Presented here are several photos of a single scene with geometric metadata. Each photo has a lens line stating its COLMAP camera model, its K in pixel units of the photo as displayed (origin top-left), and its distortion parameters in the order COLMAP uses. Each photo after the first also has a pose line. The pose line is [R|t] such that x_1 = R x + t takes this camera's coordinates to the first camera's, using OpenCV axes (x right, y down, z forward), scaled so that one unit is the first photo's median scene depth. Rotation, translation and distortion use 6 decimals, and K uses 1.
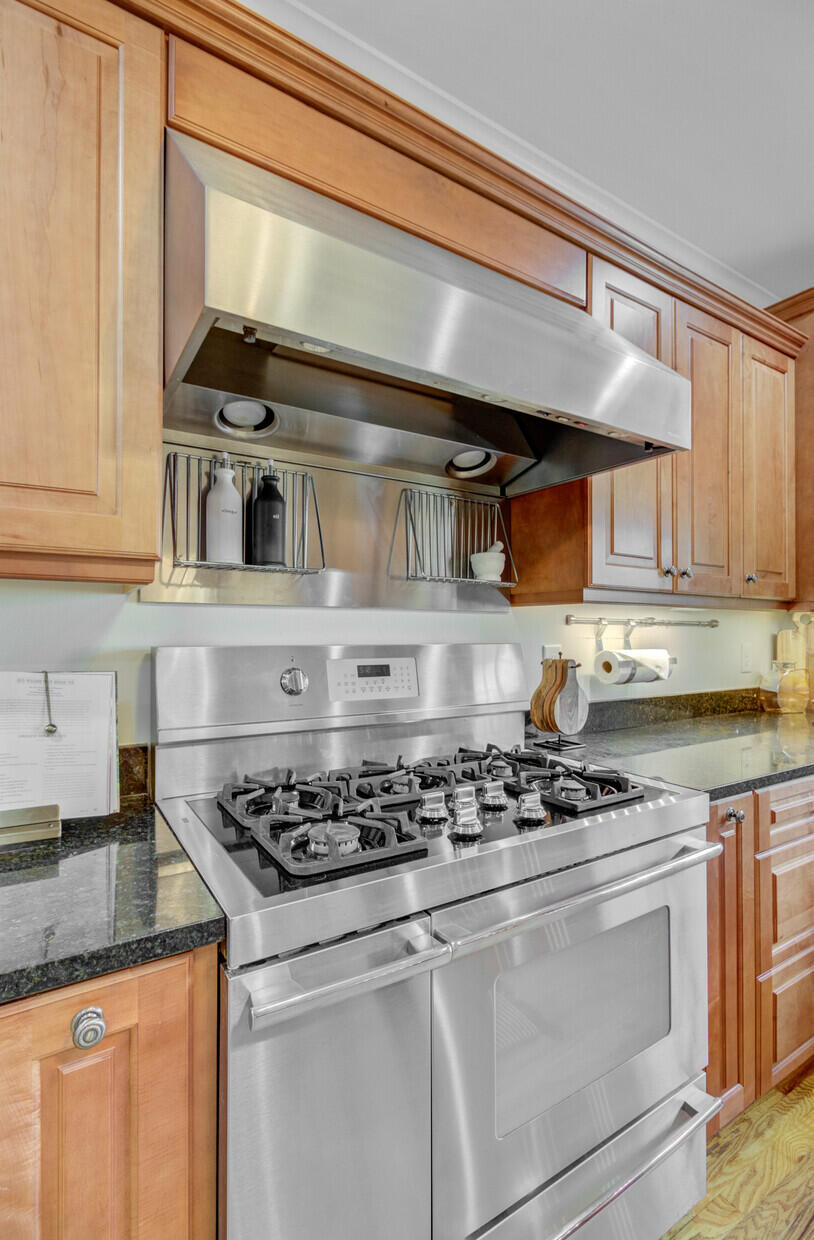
lens RADIAL K [[581.1, 0, 407.0], [0, 581.1, 620.0], [0, 0, 1]] dist [-0.000861, -0.000128]
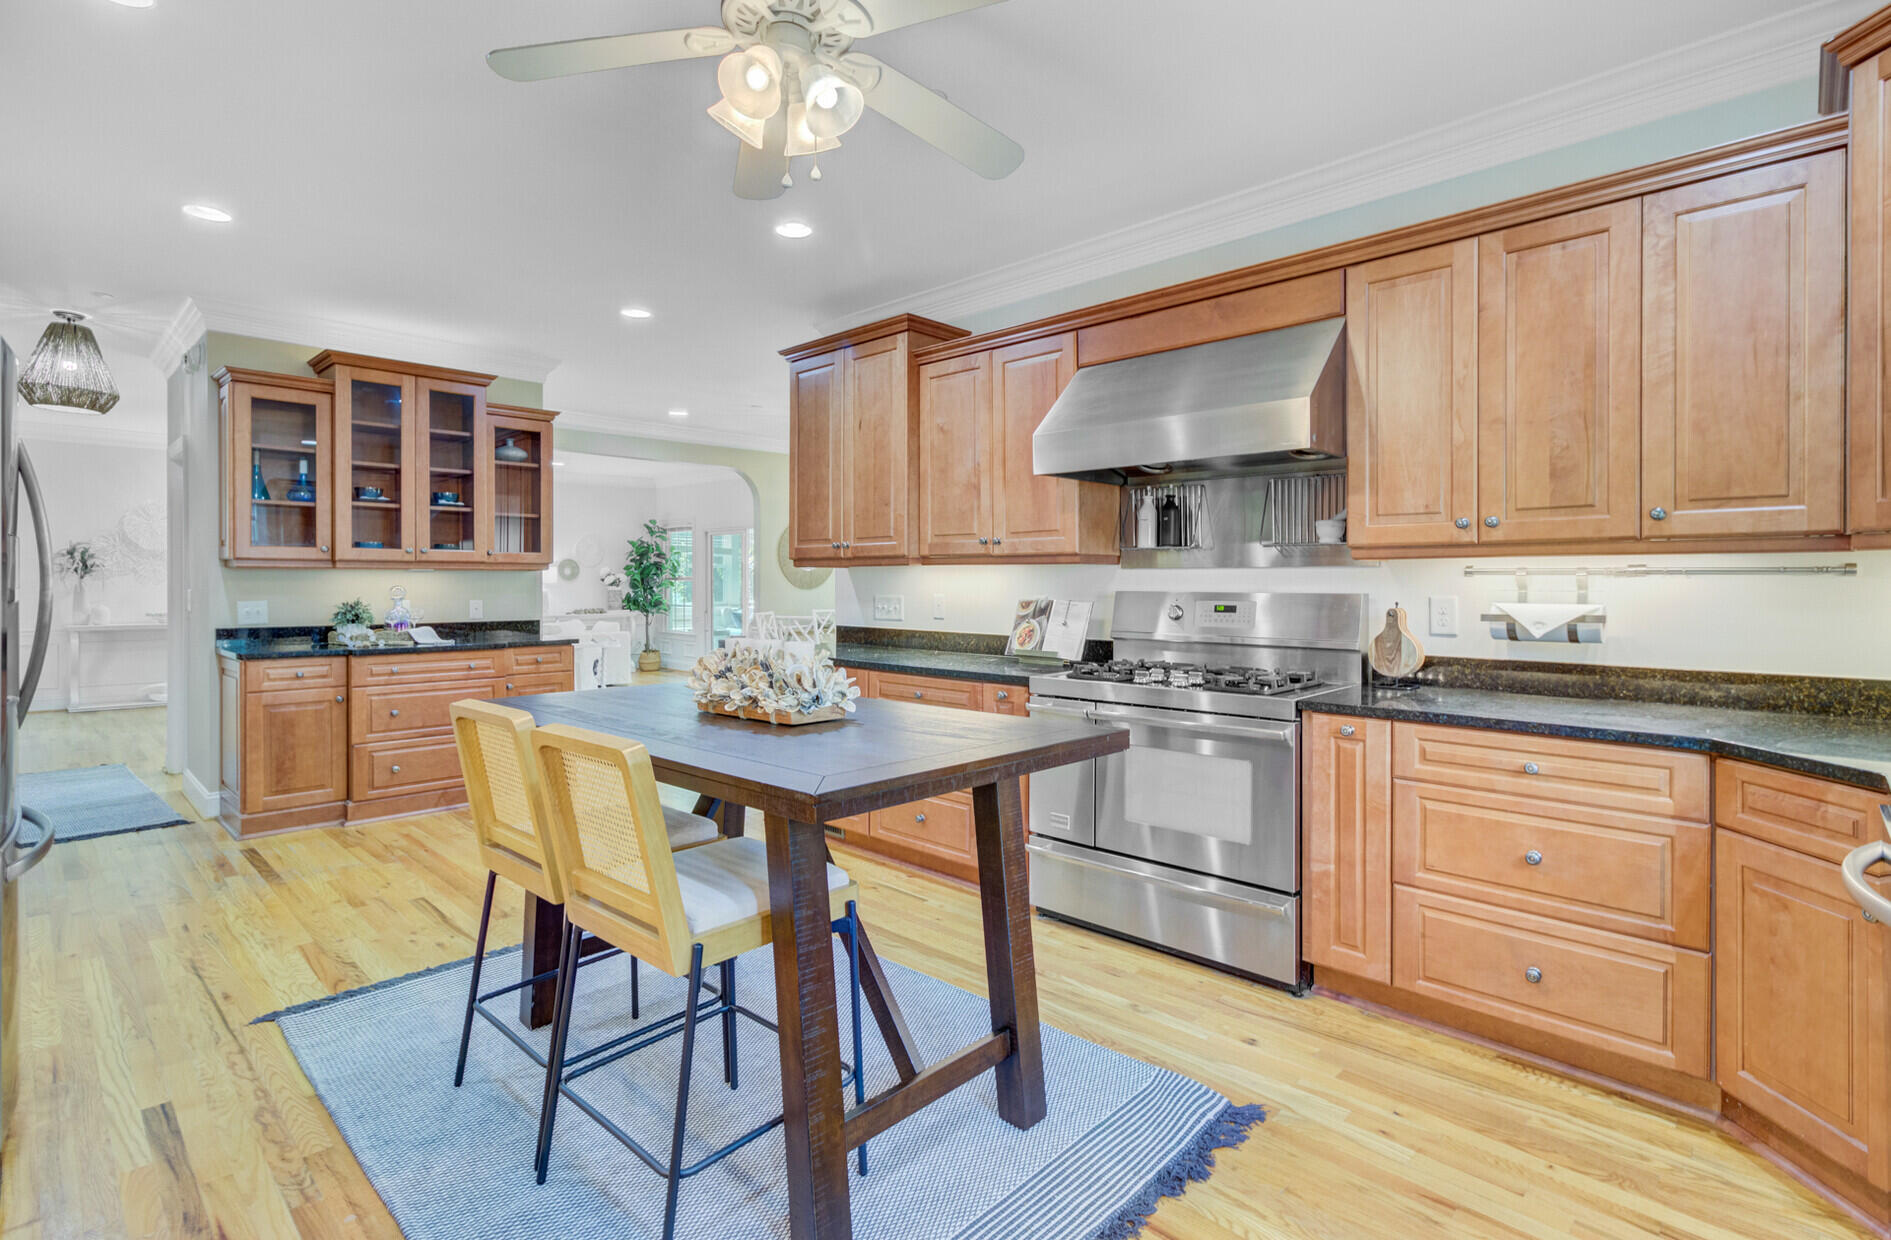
lens RADIAL K [[886.2, 0, 951.4], [0, 886.2, 590.1], [0, 0, 1]] dist [-0.000861, -0.000128]
pose [[0.244109, 0.001241, -0.969747, 1.782378], [0.018176, 0.999818, 0.005854, 0.008956], [0.969577, -0.019055, 0.244042, -0.237061]]
